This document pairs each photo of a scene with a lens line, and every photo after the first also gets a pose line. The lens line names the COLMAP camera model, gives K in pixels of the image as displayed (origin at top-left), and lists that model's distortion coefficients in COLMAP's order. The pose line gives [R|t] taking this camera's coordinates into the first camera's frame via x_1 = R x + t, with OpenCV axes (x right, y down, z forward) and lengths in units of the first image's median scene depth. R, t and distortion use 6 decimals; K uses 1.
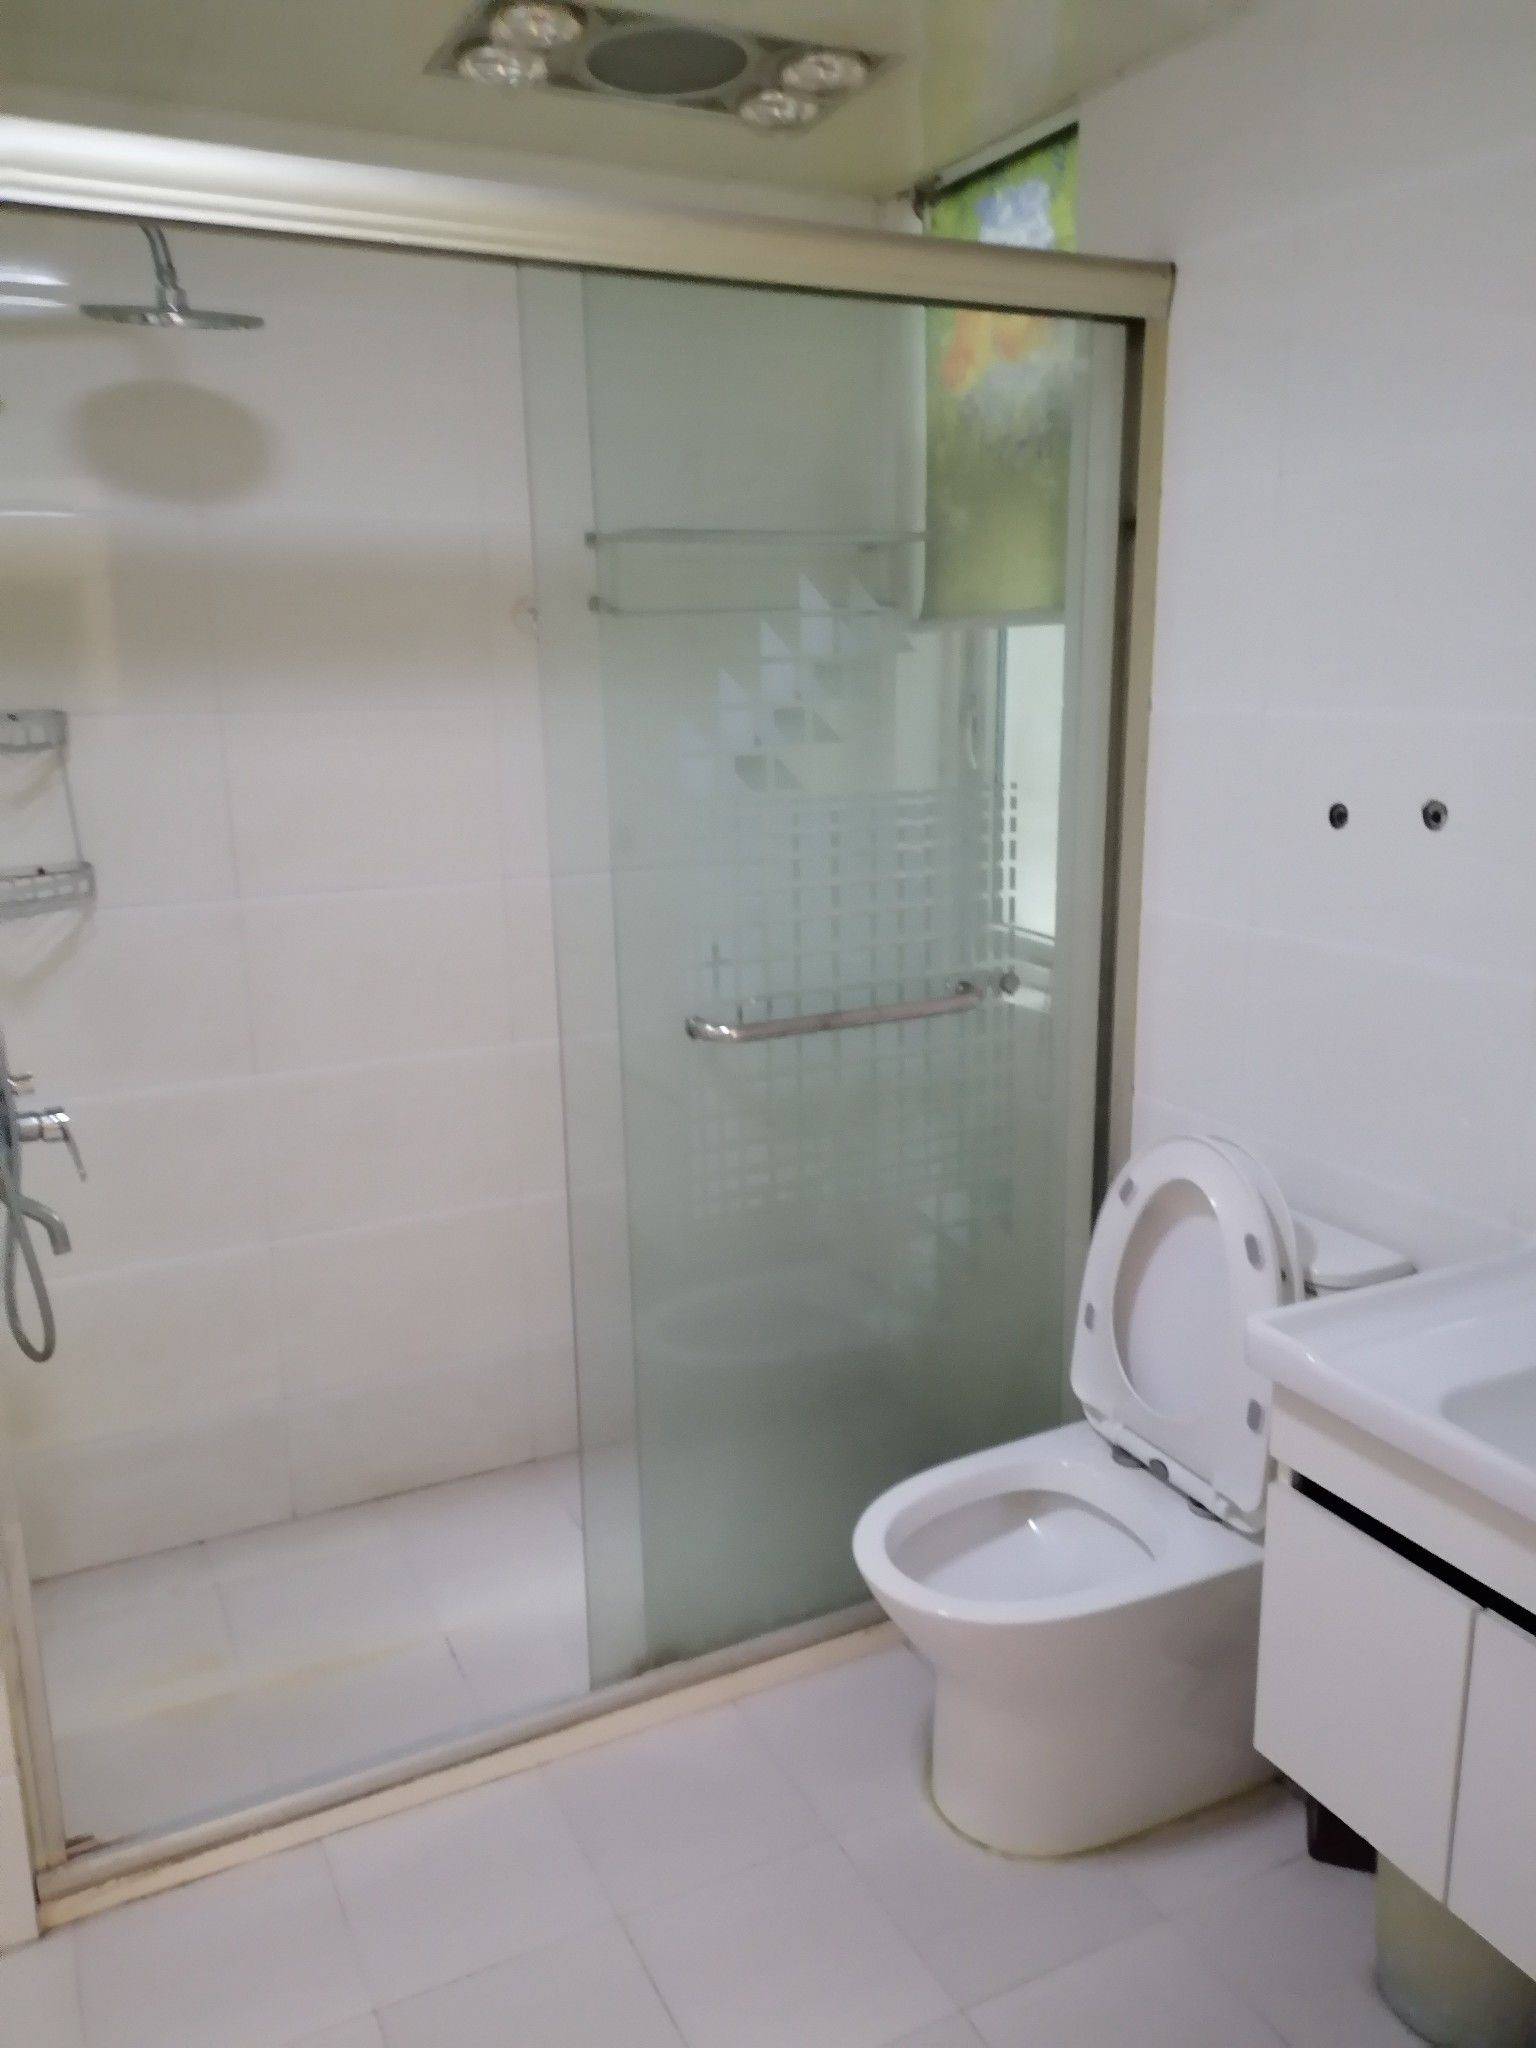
lens RADIAL K [[1530.7, 0, 764.4], [0, 1530.7, 1025.7], [0, 0, 1]] dist [0.059070, -0.068015]
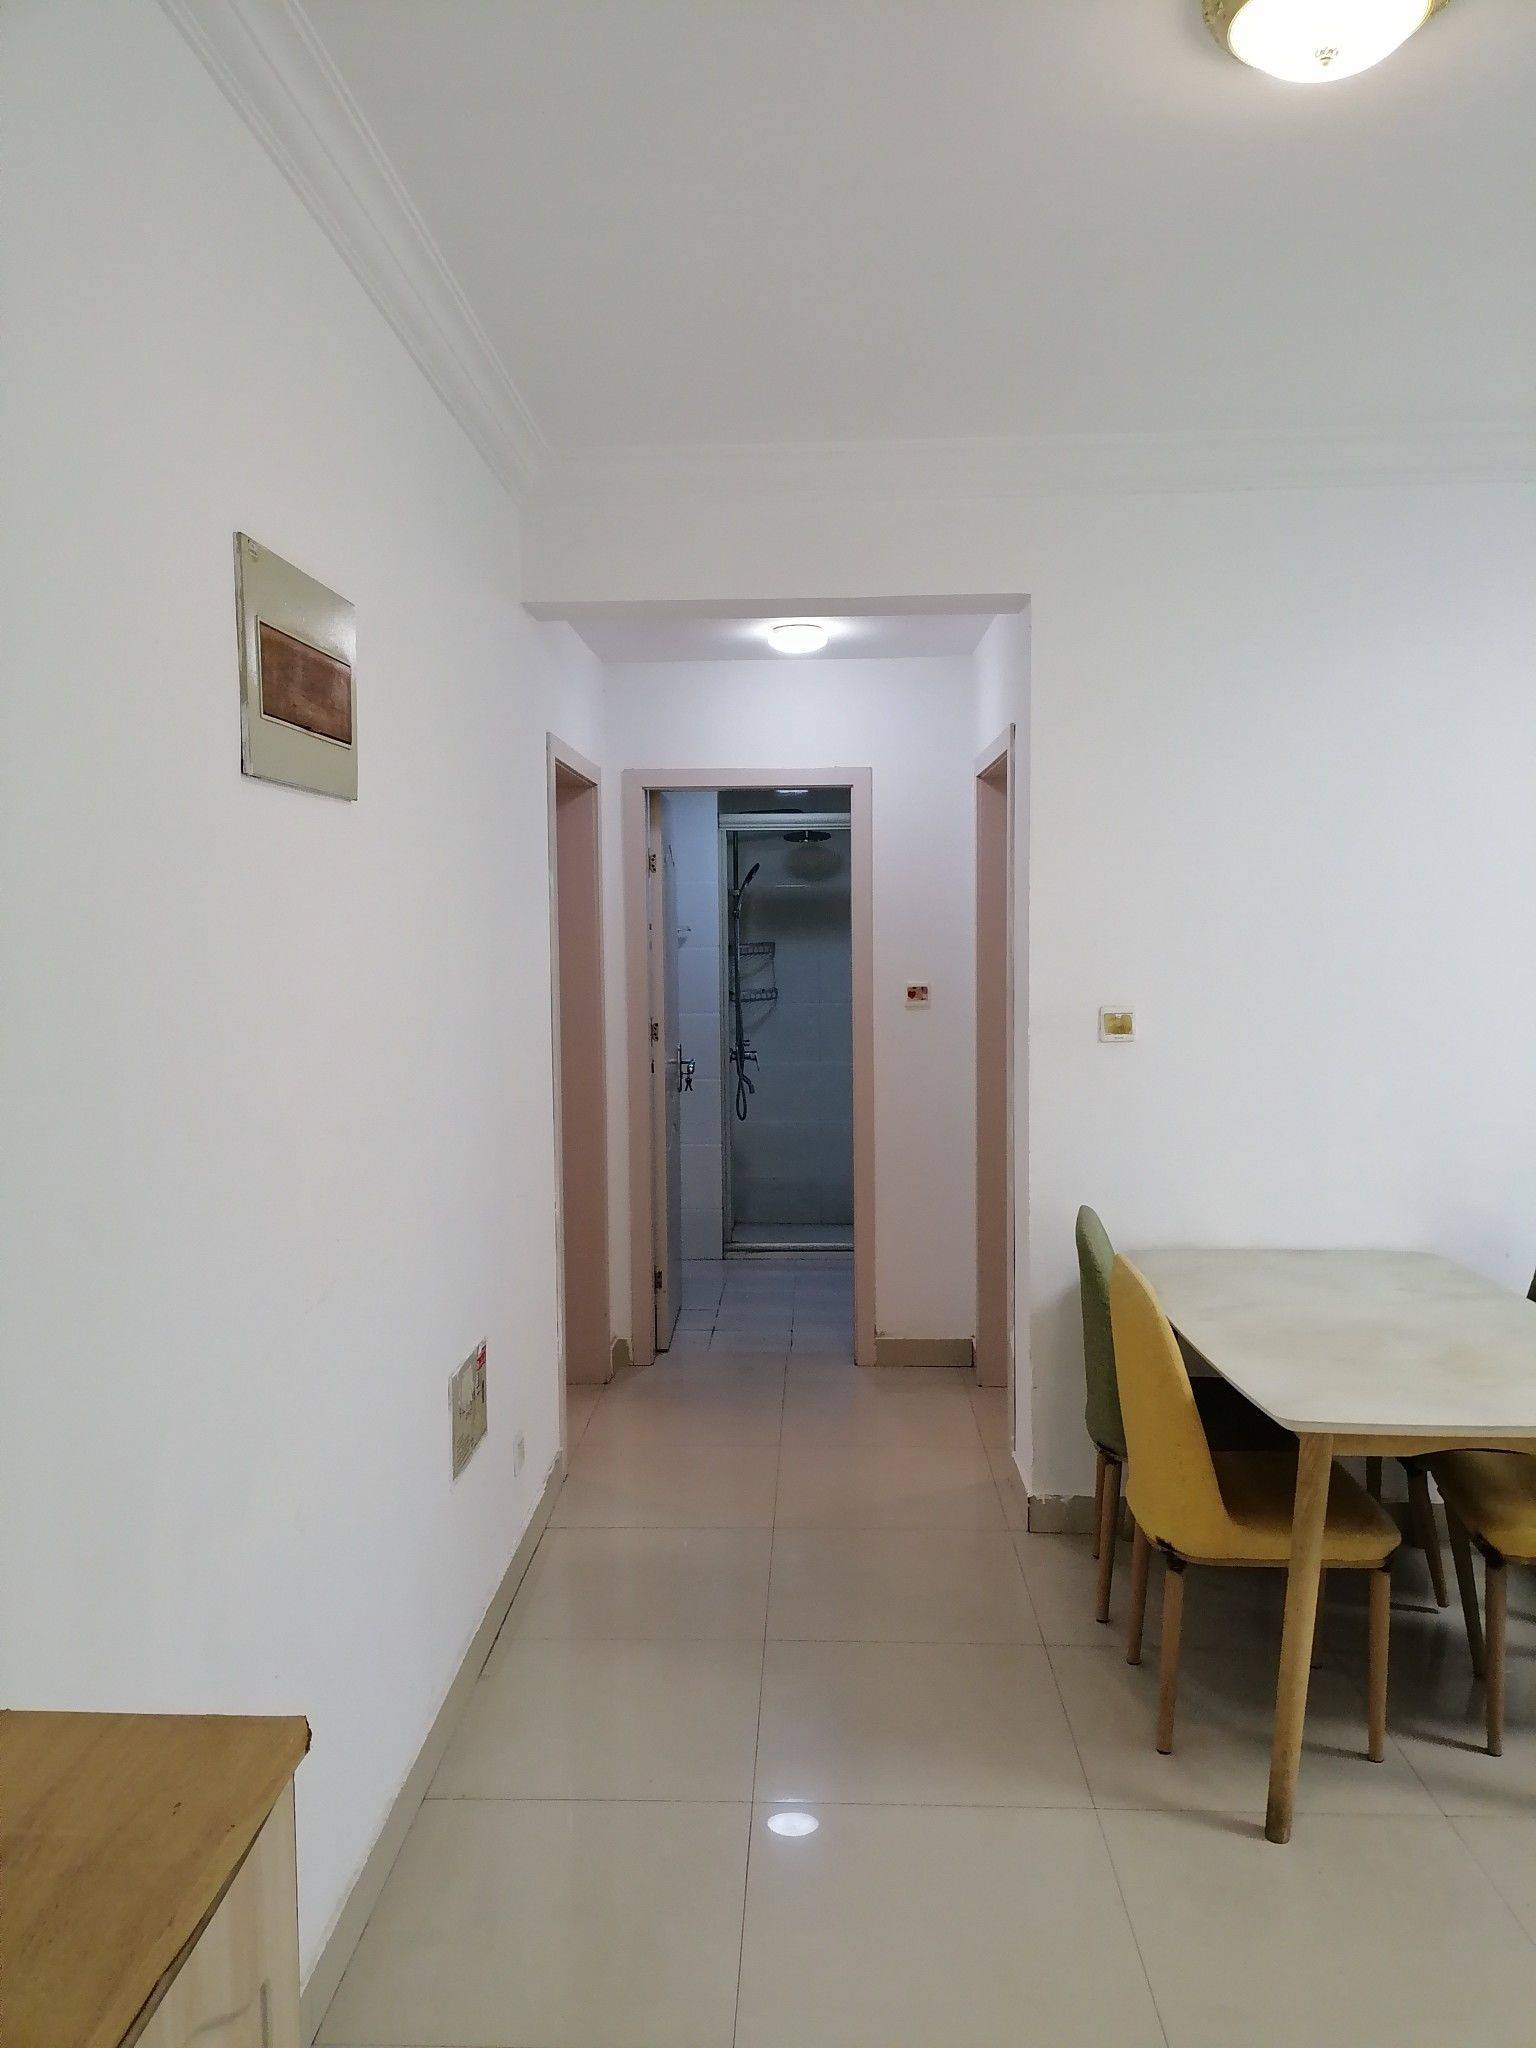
lens RADIAL K [[1530.7, 0, 759.8], [0, 1530.7, 1013.1], [0, 0, 1]] dist [0.059070, -0.068015]
pose [[0.871696, 0.035052, -0.488792, 1.255461], [-0.114616, 0.984356, -0.133814, 0.431681], [0.476455, 0.172668, 0.862077, -2.020932]]
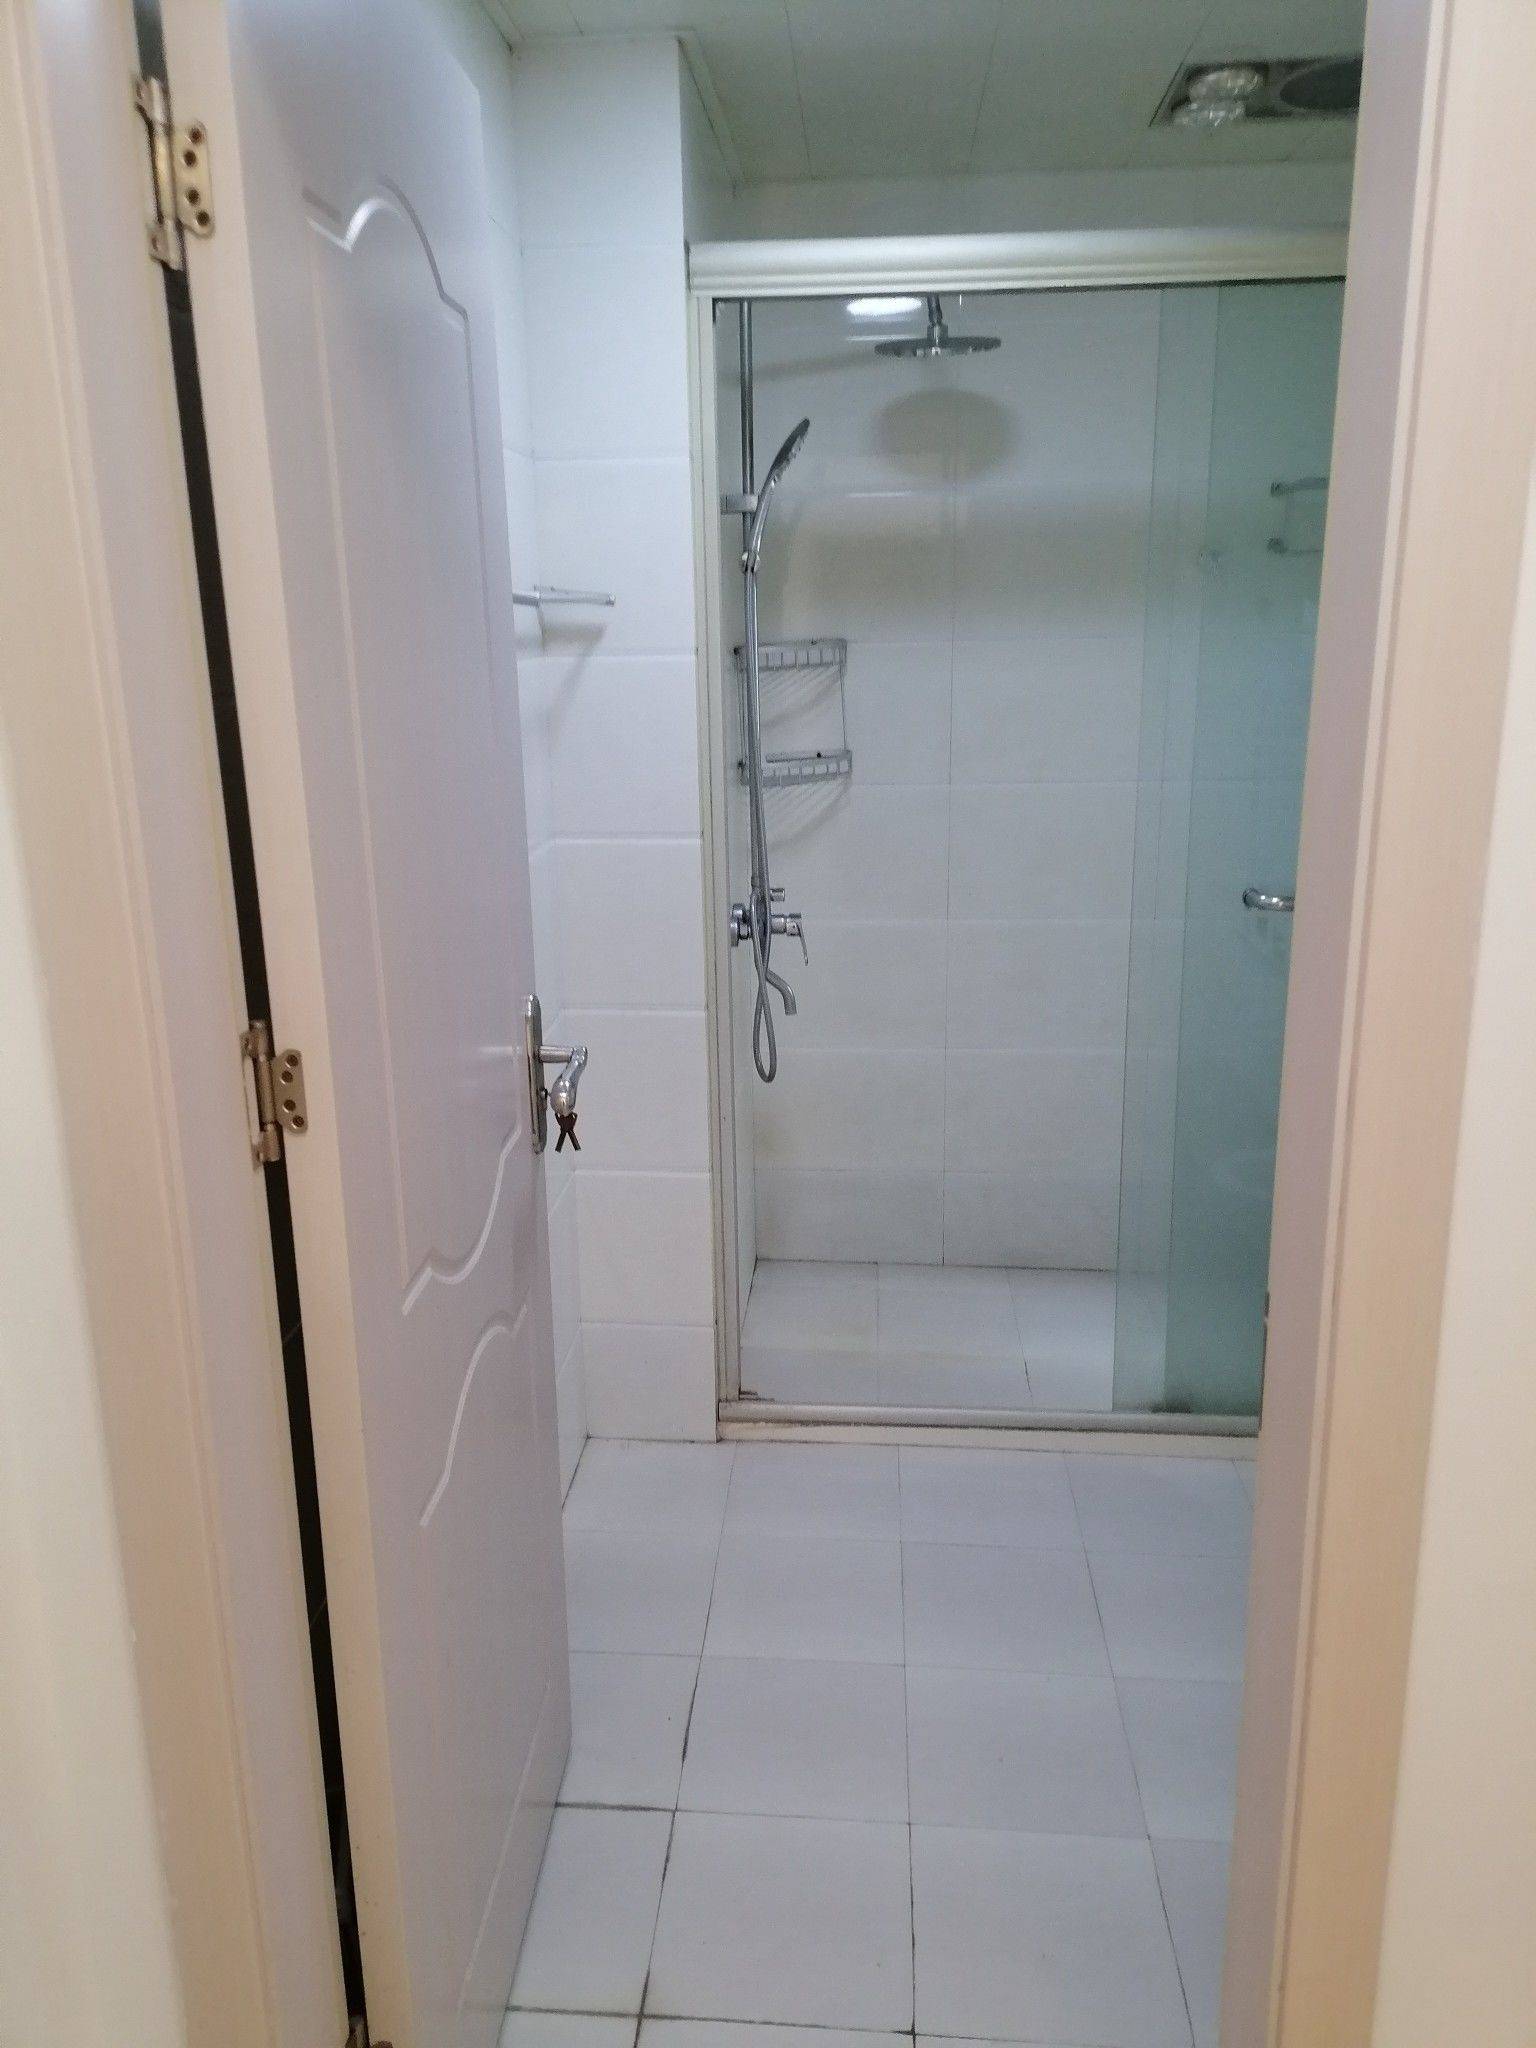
lens RADIAL K [[1530.7, 0, 762.4], [0, 1530.7, 1028.5], [0, 0, 1]] dist [0.059070, -0.068015]
pose [[0.856052, 0.132388, -0.499648, 0.246074], [-0.113477, 0.991197, 0.068208, 0.065280], [0.504279, -0.001691, 0.863539, -0.258002]]
